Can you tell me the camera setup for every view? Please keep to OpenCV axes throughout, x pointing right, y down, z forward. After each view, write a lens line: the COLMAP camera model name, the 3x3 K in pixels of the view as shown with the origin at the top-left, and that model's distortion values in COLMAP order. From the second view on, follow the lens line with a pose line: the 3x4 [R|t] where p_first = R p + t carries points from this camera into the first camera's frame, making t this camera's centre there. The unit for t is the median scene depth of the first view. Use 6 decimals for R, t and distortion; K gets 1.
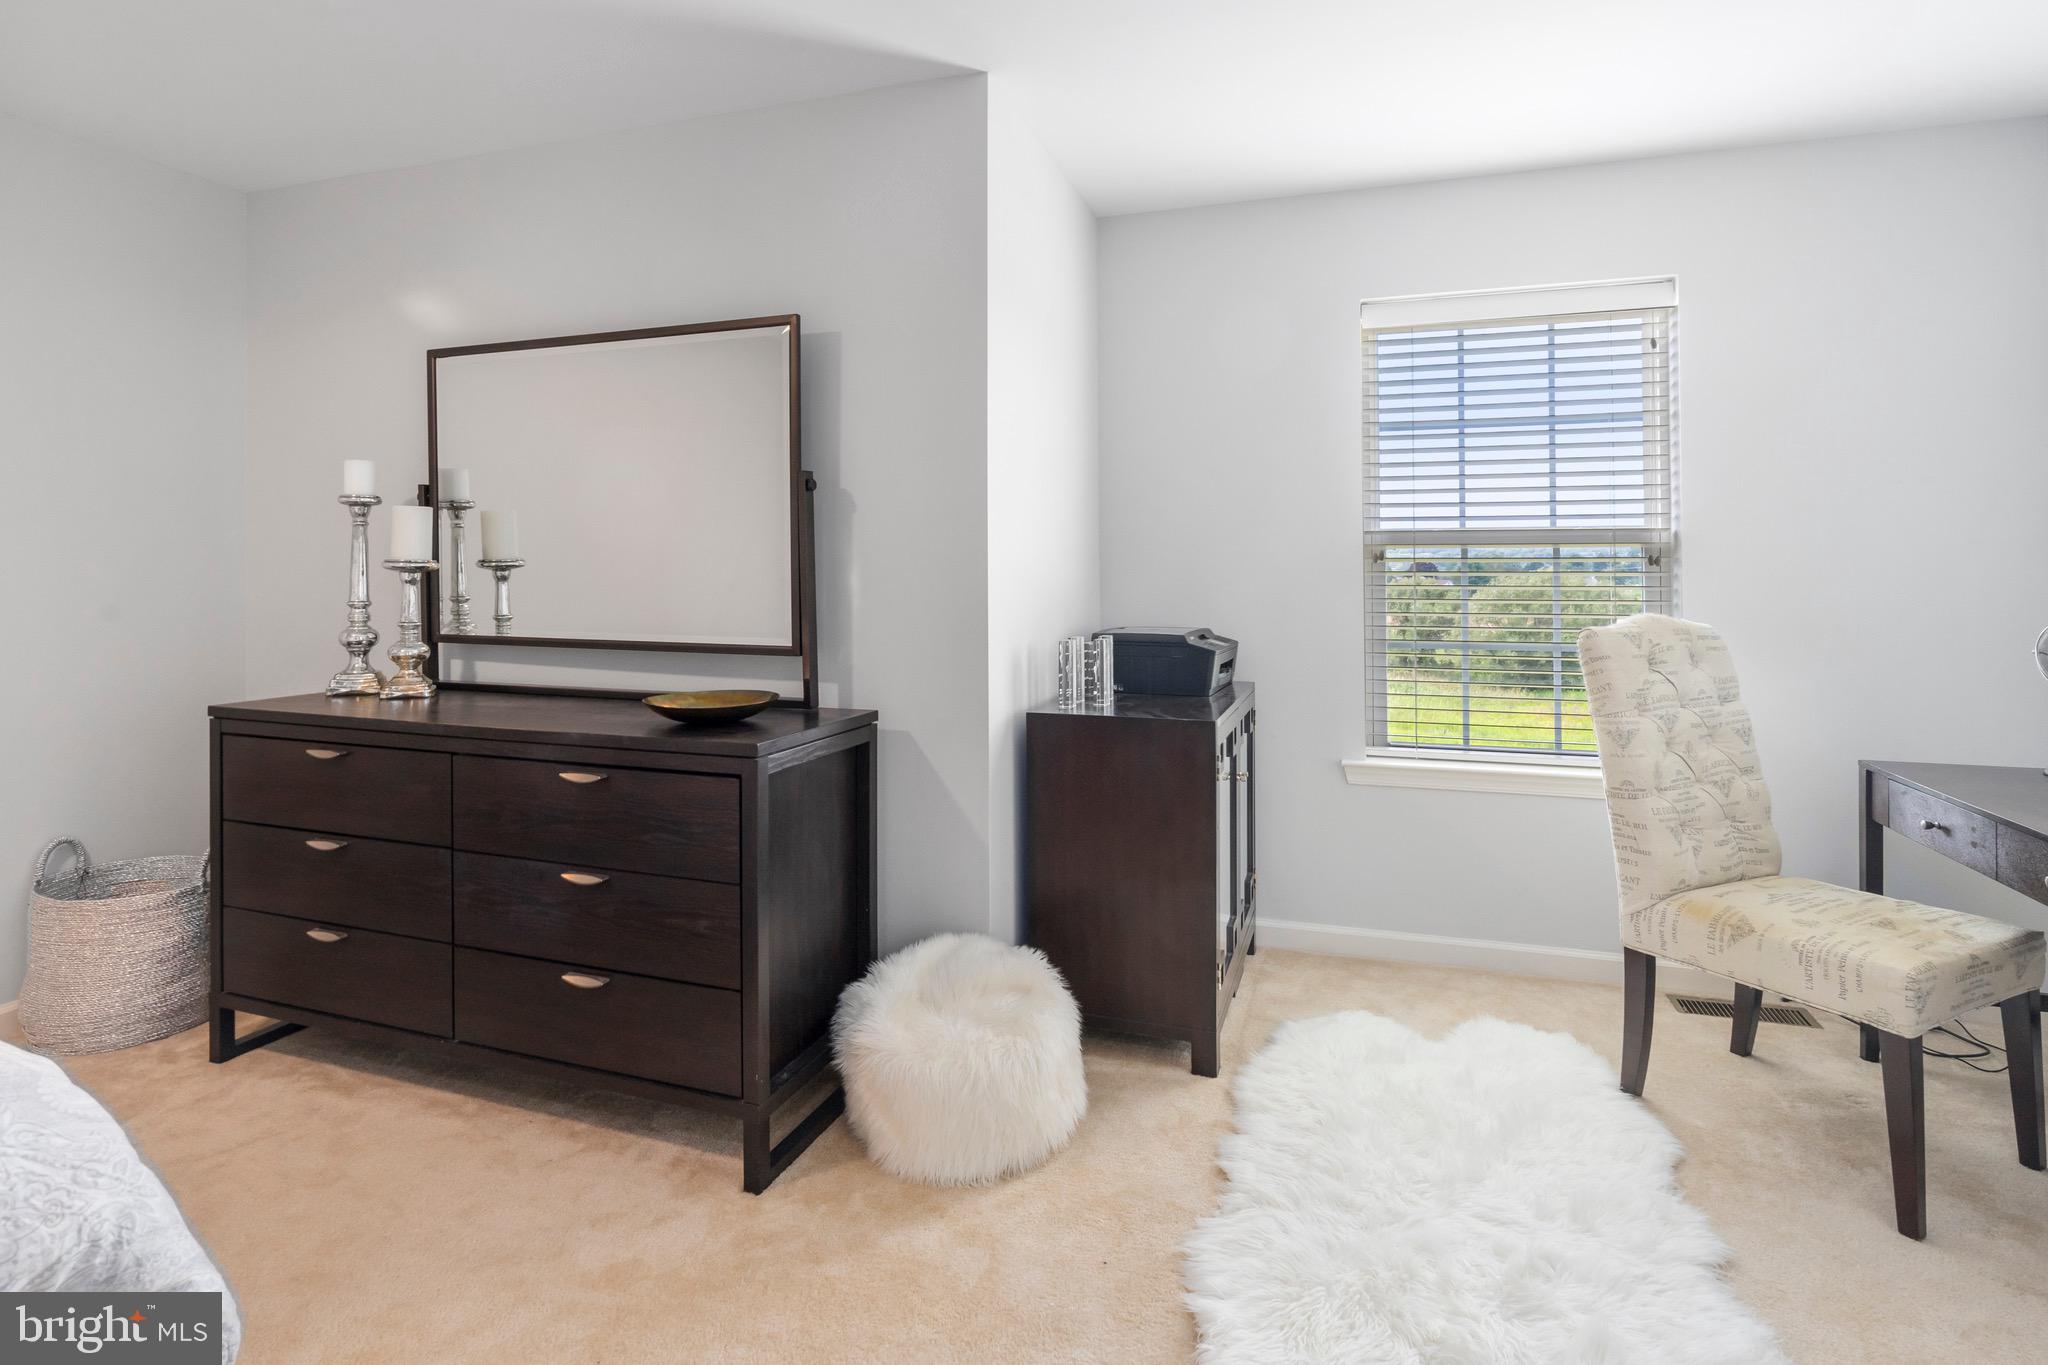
lens RADIAL K [[1021.4, 0, 1021.3], [0, 1021.4, 579.3], [0, 0, 1]] dist [-0.000780, -0.000114]
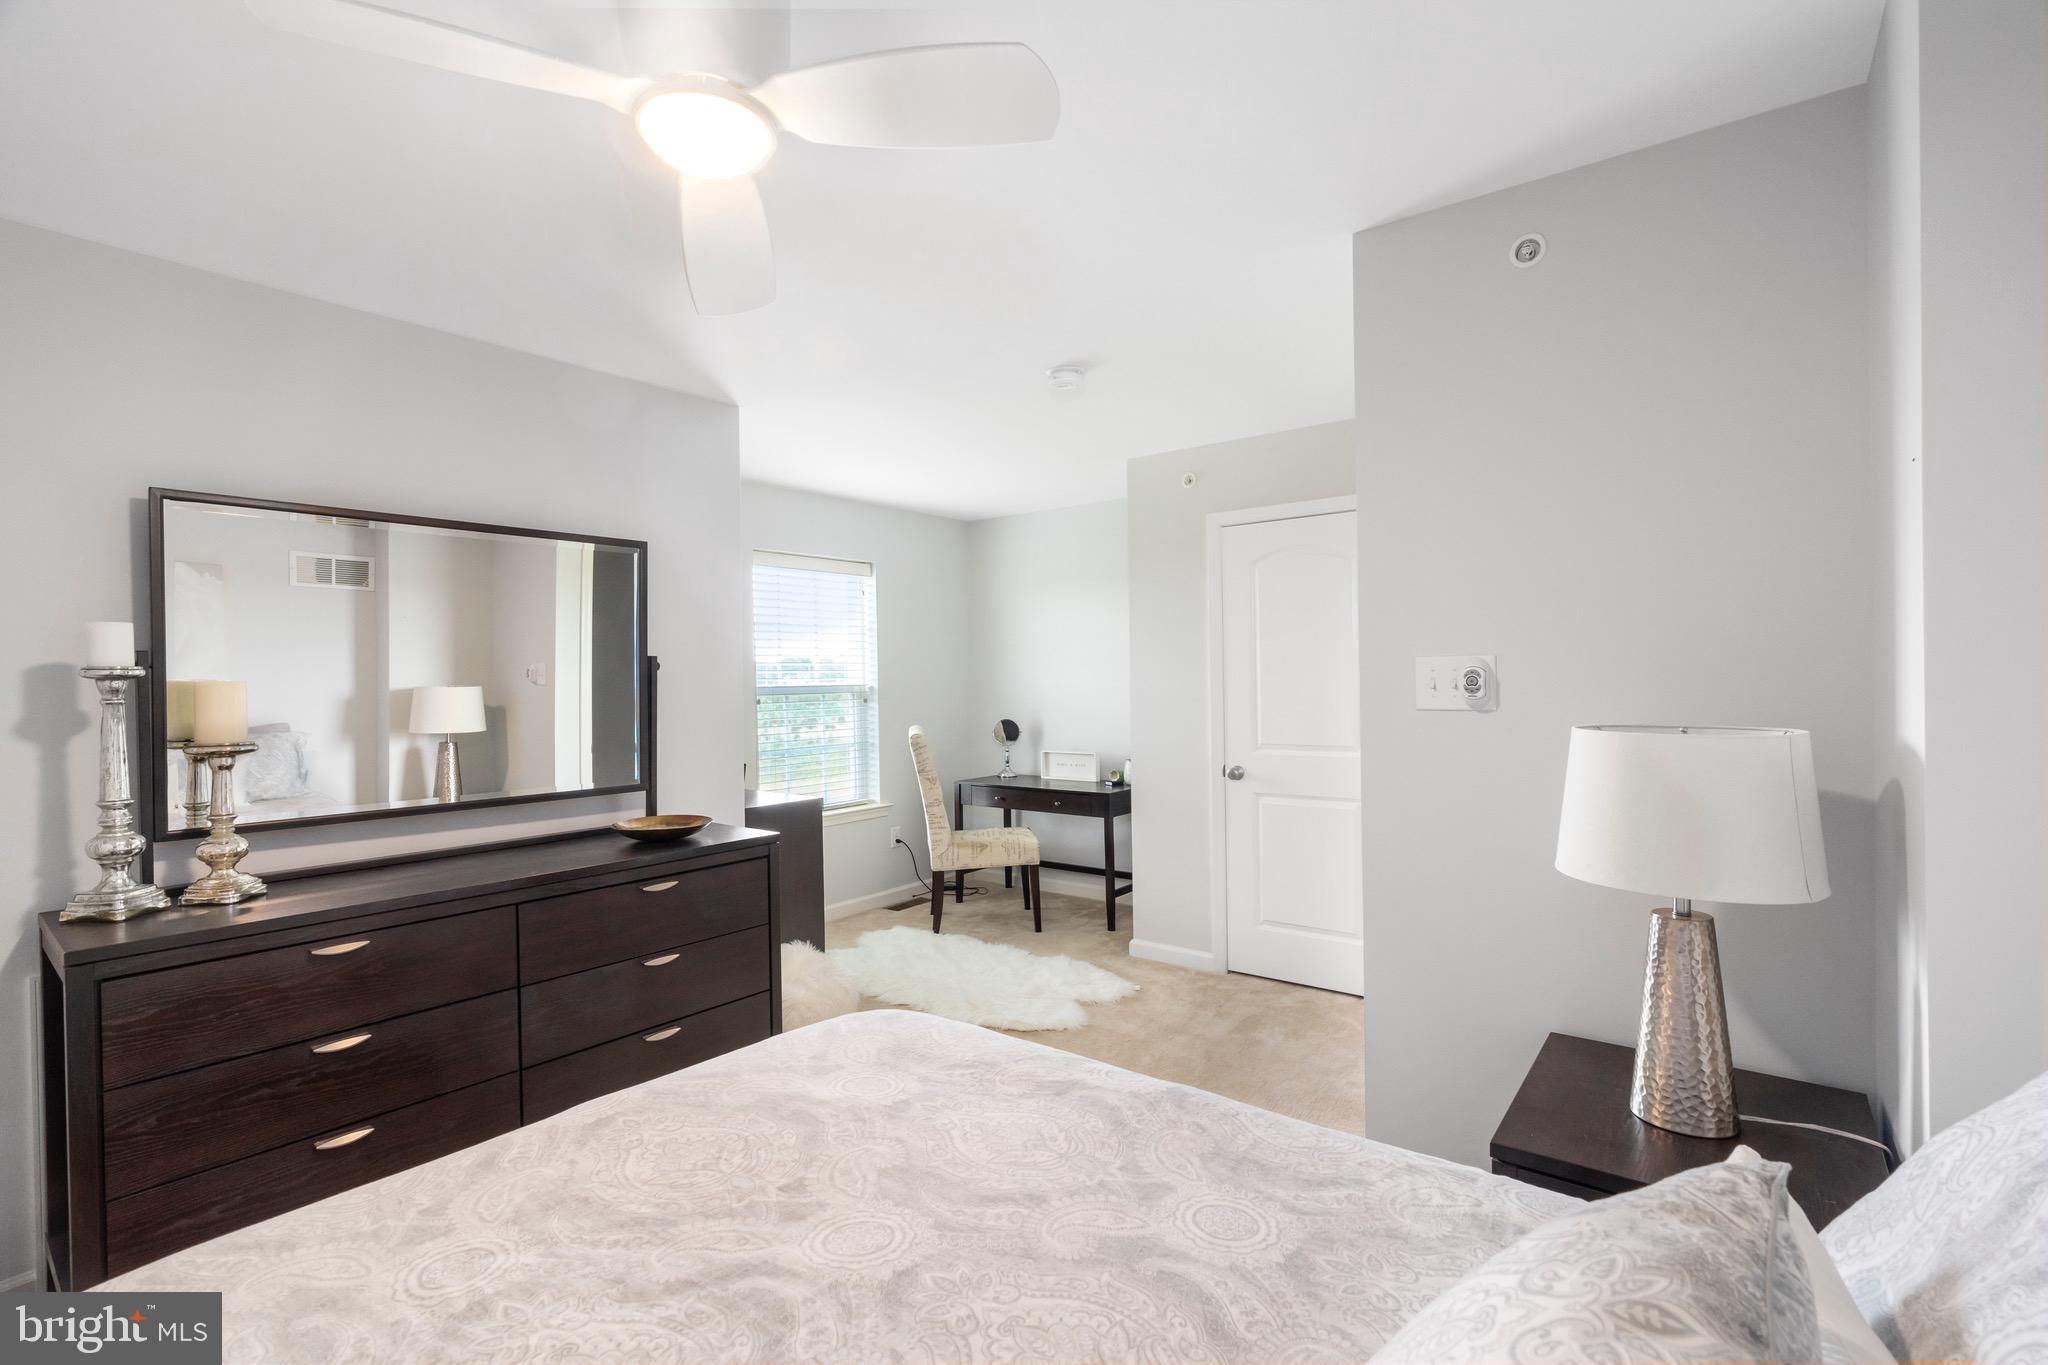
lens RADIAL K [[943.0, 0, 1024.0], [0, 943.0, 682.5], [0, 0, 1]] dist [0.000507, 0.000067]
pose [[0.327616, -0.011160, 0.944745, -1.360448], [0.020979, 0.999770, 0.004535, -0.070761], [-0.944578, 0.018334, 0.327775, 0.108140]]
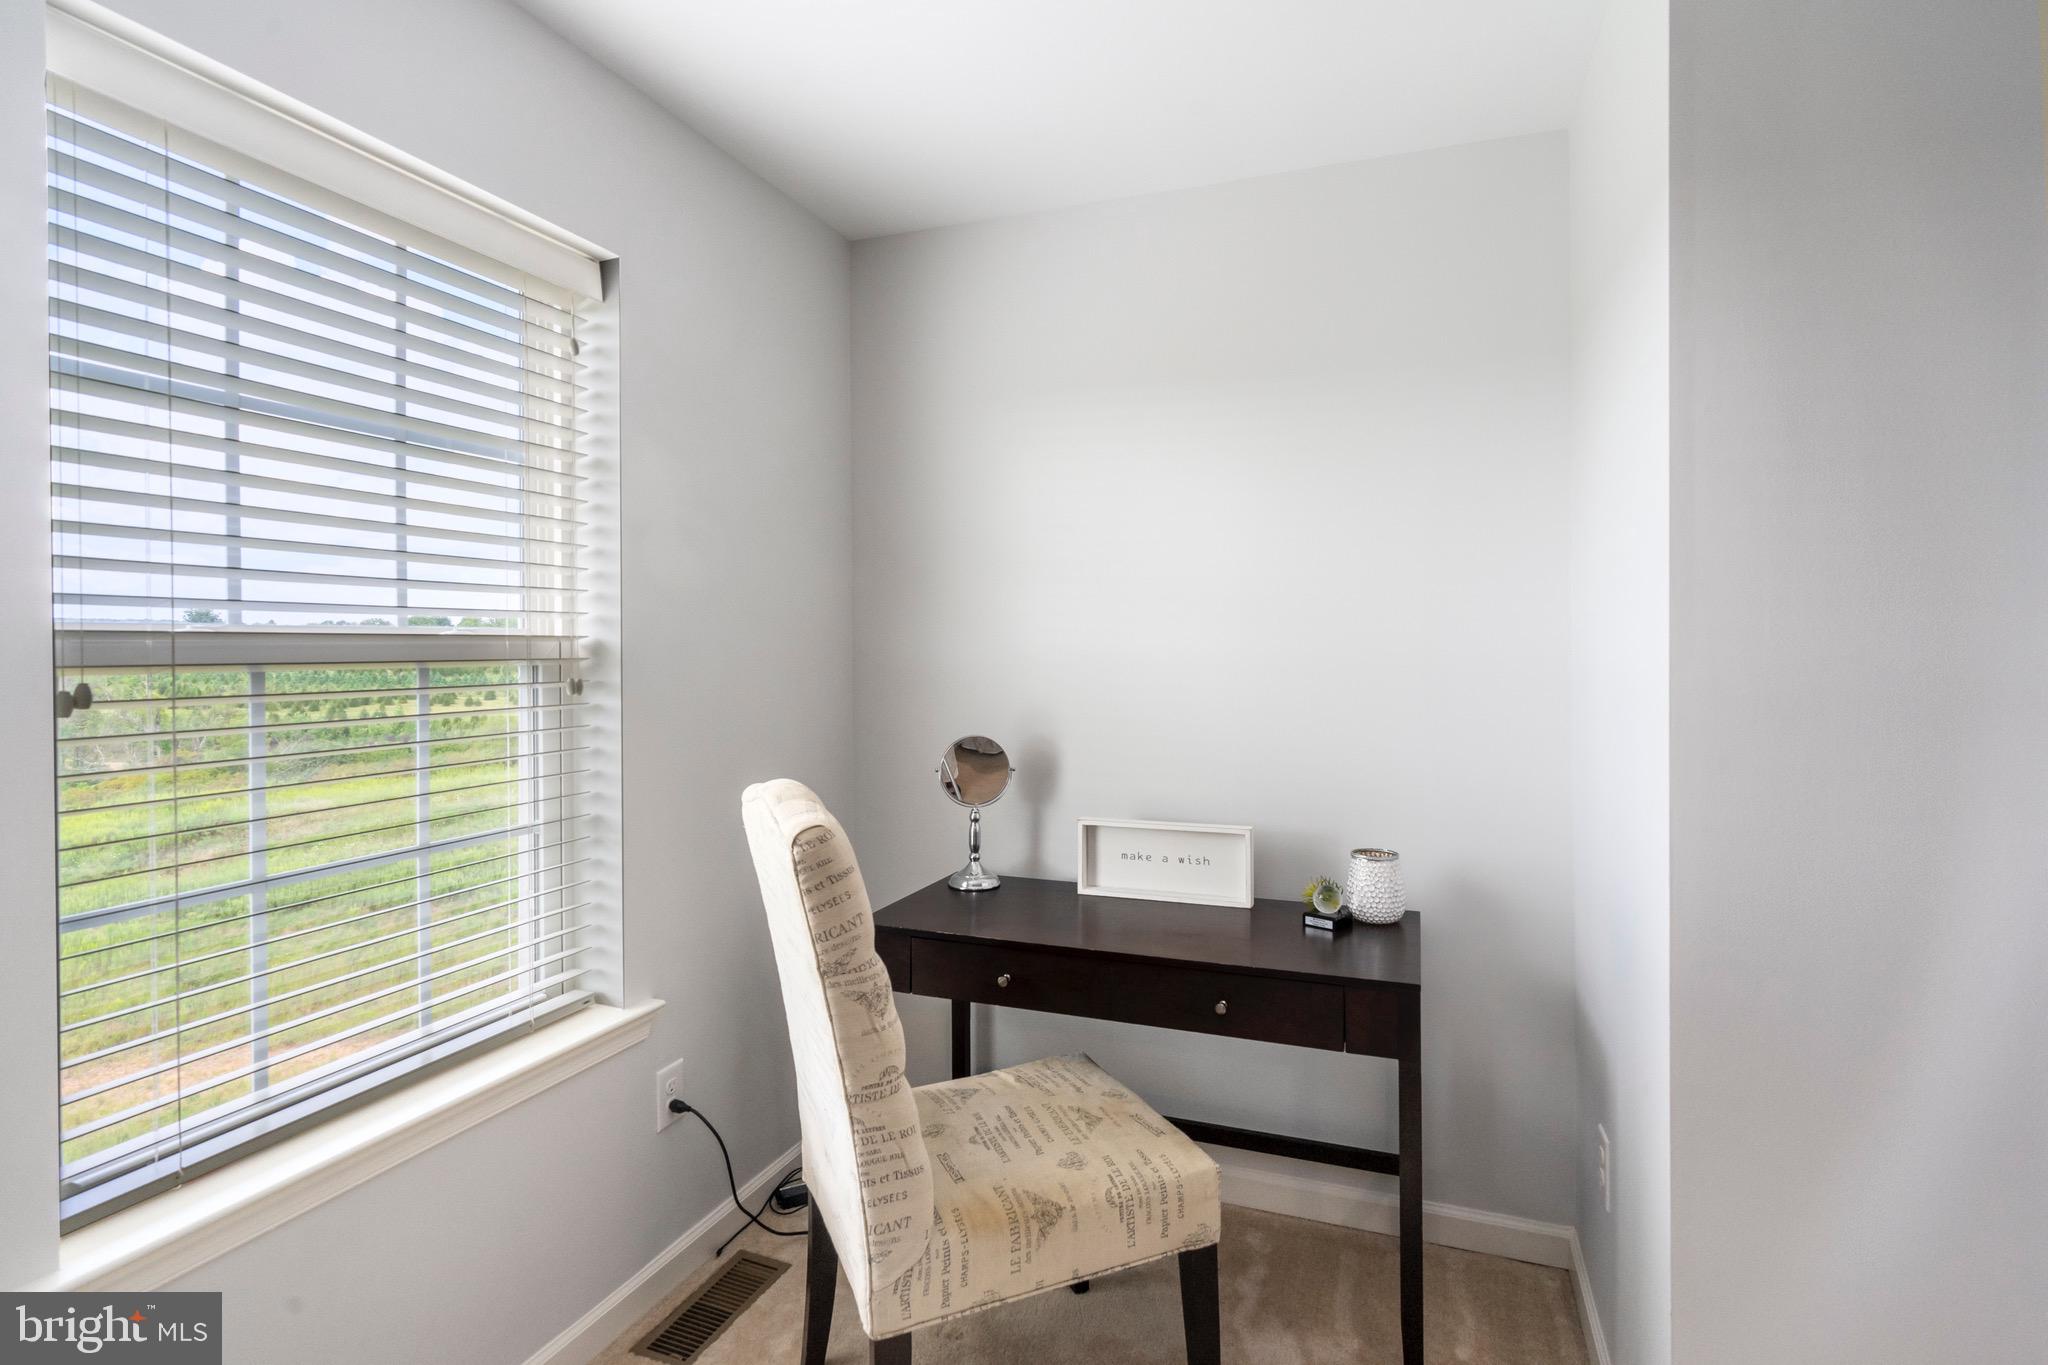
lens RADIAL K [[994.1, 0, 1037.8], [0, 994.1, 643.8], [0, 0, 1]] dist [-0.001627, -0.000169]
pose [[0.023333, -0.004215, 0.999719, 0.003162], [0.004689, 0.999981, 0.004107, -0.058702], [-0.999717, 0.004592, 0.023352, 0.899655]]
